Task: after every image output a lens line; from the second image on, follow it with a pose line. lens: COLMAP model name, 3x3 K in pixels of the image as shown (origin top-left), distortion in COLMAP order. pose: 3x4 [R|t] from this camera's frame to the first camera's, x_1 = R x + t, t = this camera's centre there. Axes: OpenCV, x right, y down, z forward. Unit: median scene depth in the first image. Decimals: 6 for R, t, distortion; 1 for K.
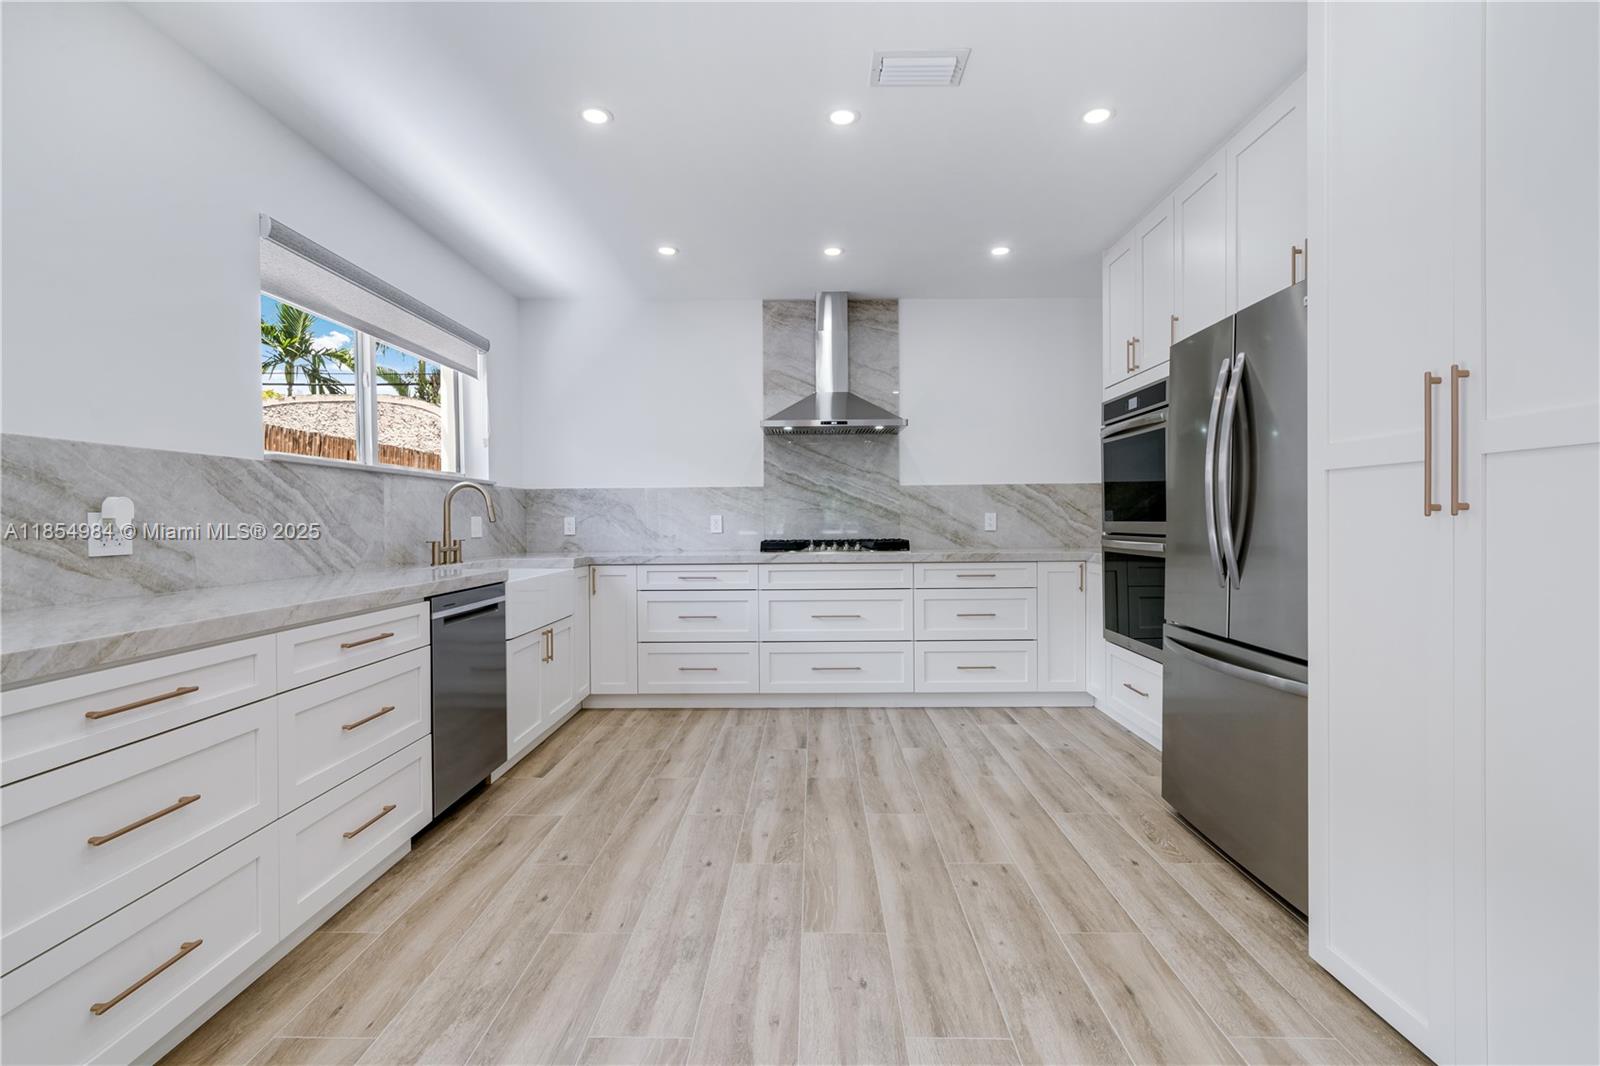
lens RADIAL K [[724.7, 0, 801.1], [0, 724.7, 527.9], [0, 0, 1]] dist [0.001608, 0.000008]
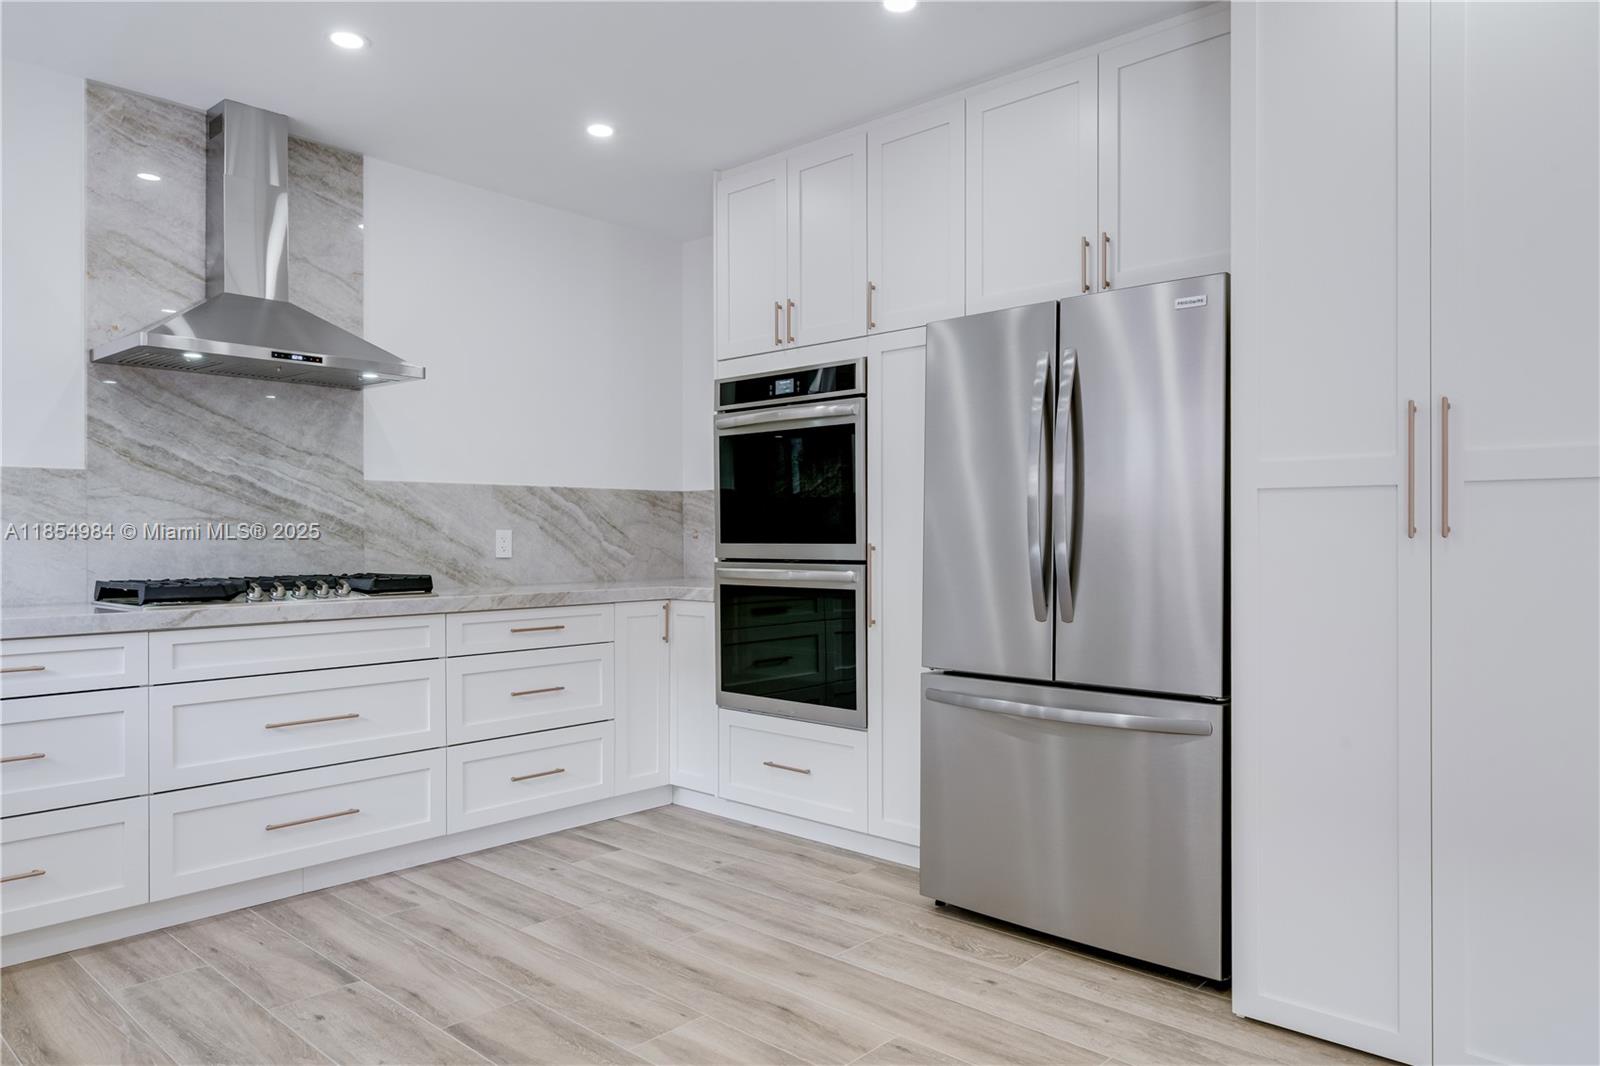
lens RADIAL K [[1055.1, 0, 799.7], [0, 1055.1, 538.2], [0, 0, 1]] dist [0.004650, 0.000278]
pose [[0.671300, 0.004916, 0.741169, -0.287143], [0.005915, 0.999911, -0.011991, -0.000874], [-0.741162, 0.012434, 0.671211, 0.213243]]
